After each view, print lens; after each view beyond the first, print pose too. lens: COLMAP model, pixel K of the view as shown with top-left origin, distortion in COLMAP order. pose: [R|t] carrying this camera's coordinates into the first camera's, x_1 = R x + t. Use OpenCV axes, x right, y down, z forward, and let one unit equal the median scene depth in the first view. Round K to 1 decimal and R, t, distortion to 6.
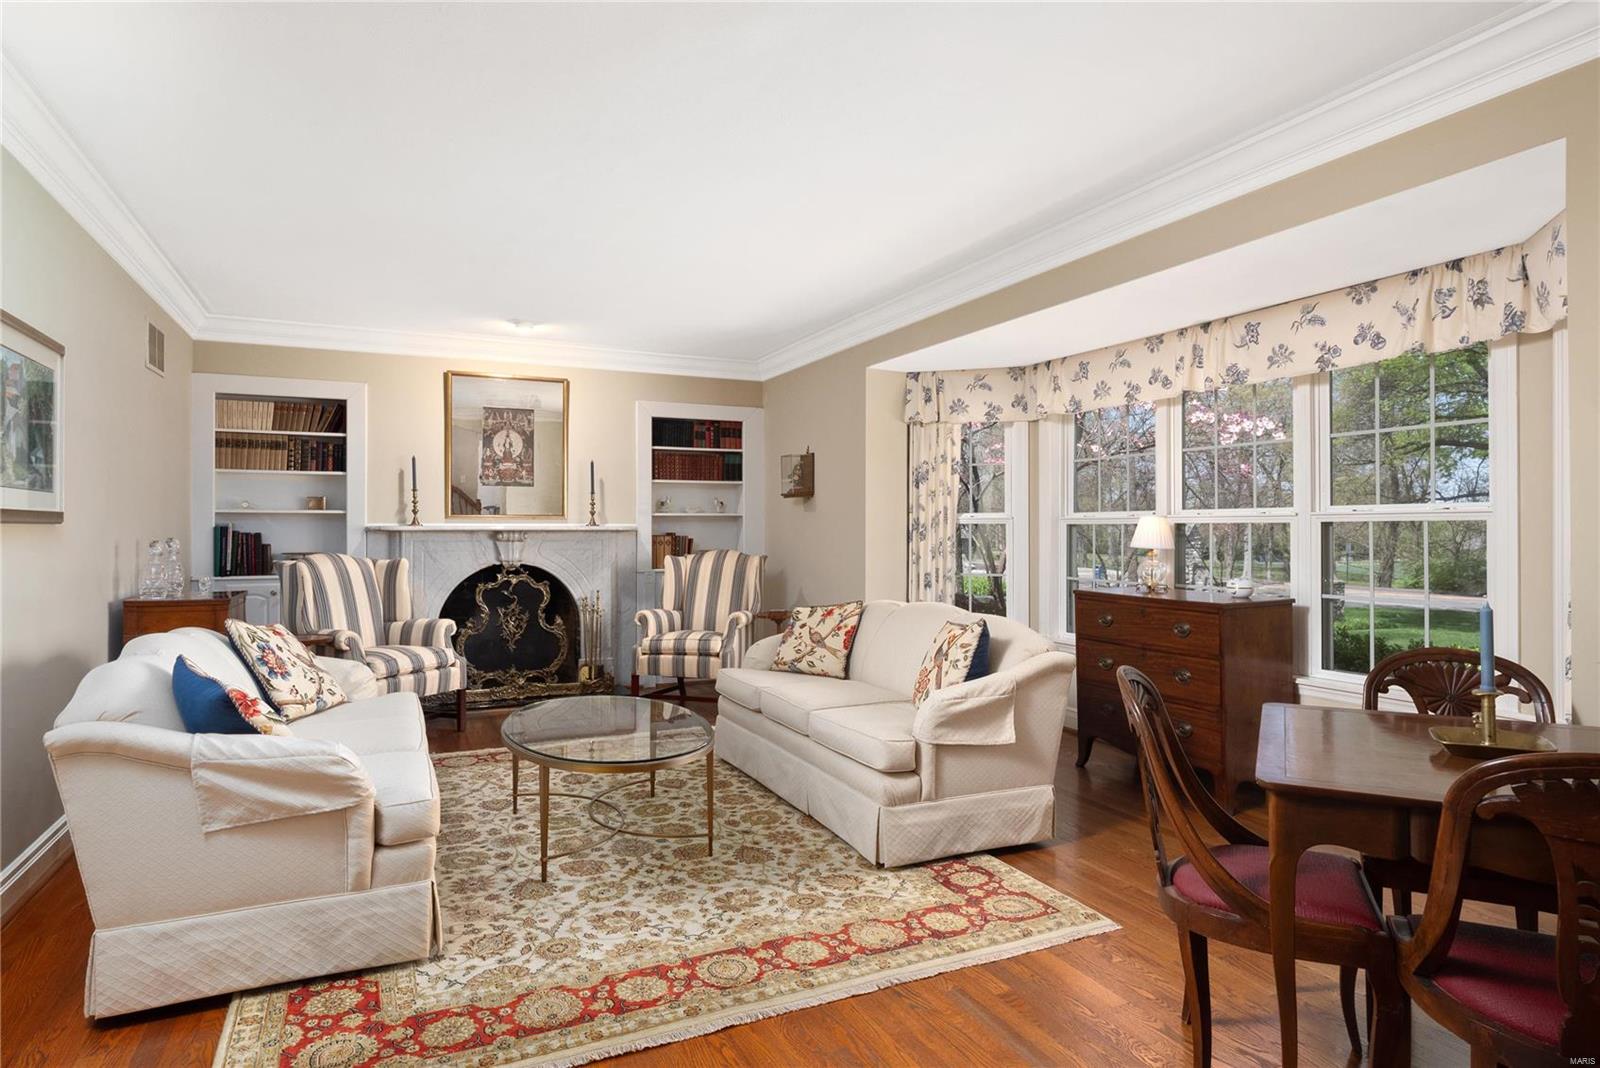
lens RADIAL K [[894.3, 0, 800.0], [0, 894.3, 534.0], [0, 0, 1]] dist [-0.047532, -0.000200]
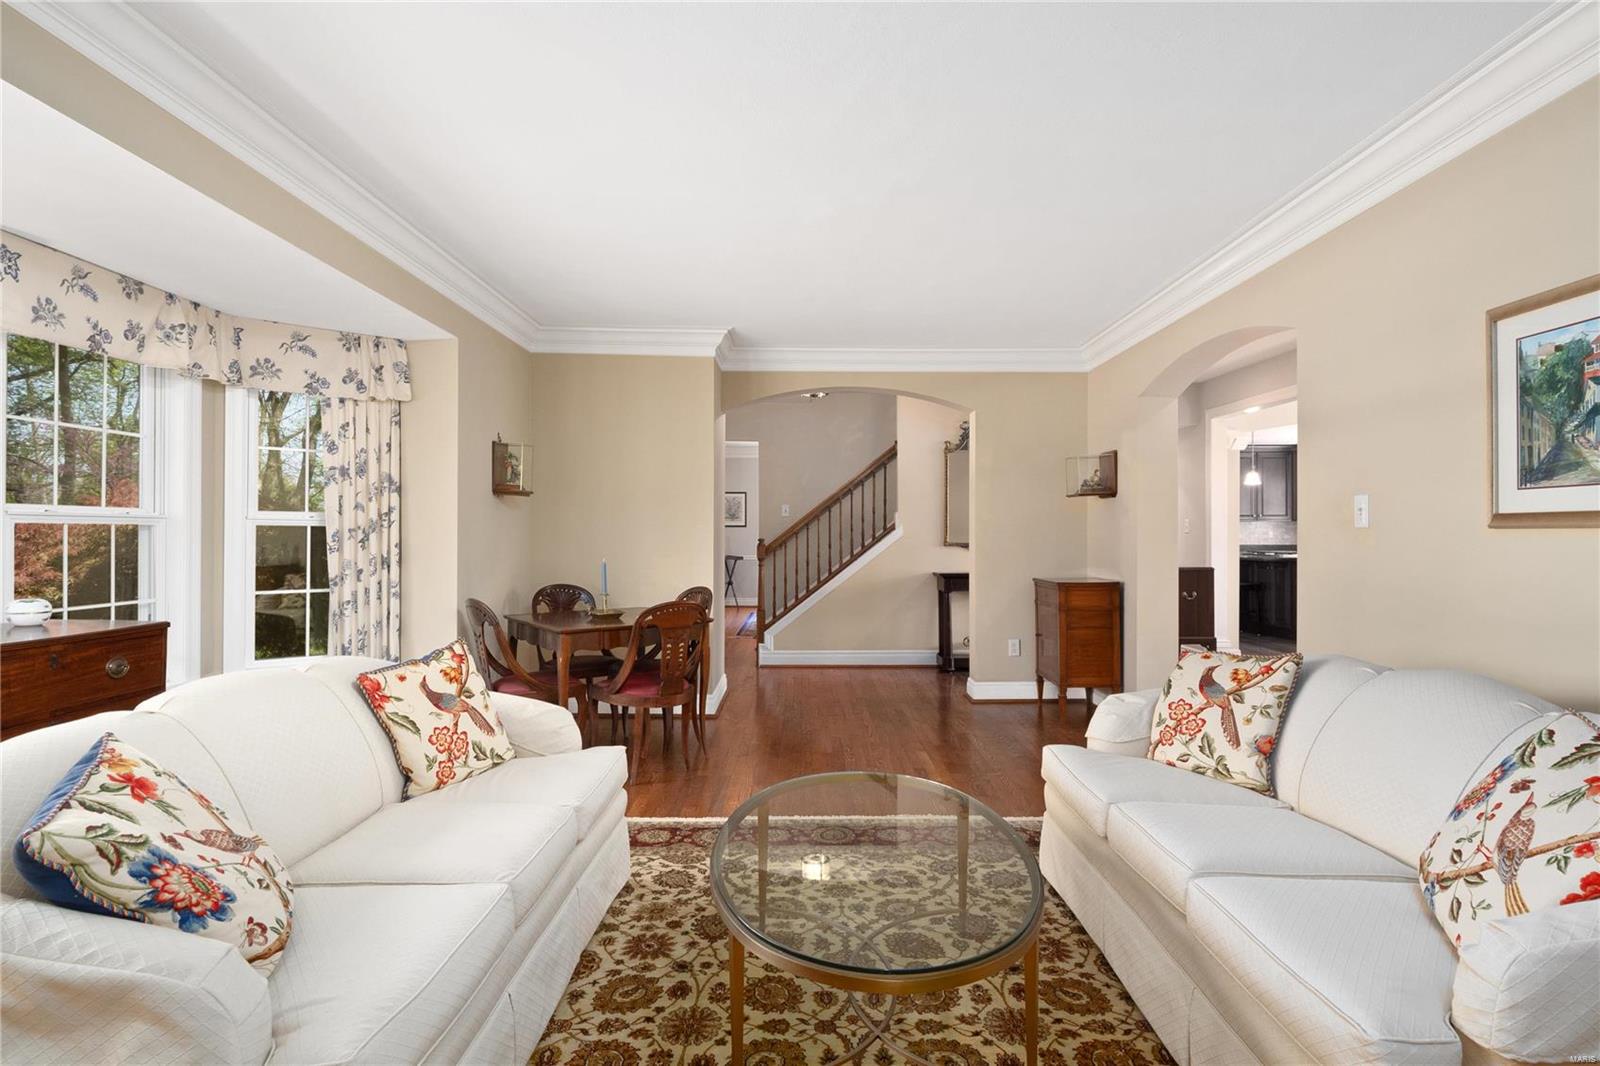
lens RADIAL K [[826.2, 0, 800.0], [0, 826.2, 533.0], [0, 0, 1]] dist [-0.002934, -0.000281]
pose [[-0.902504, -0.001654, 0.430678, -0.448599], [0.001122, 0.999980, 0.006192, -0.011782], [-0.430680, 0.006071, -0.902484, 1.632930]]
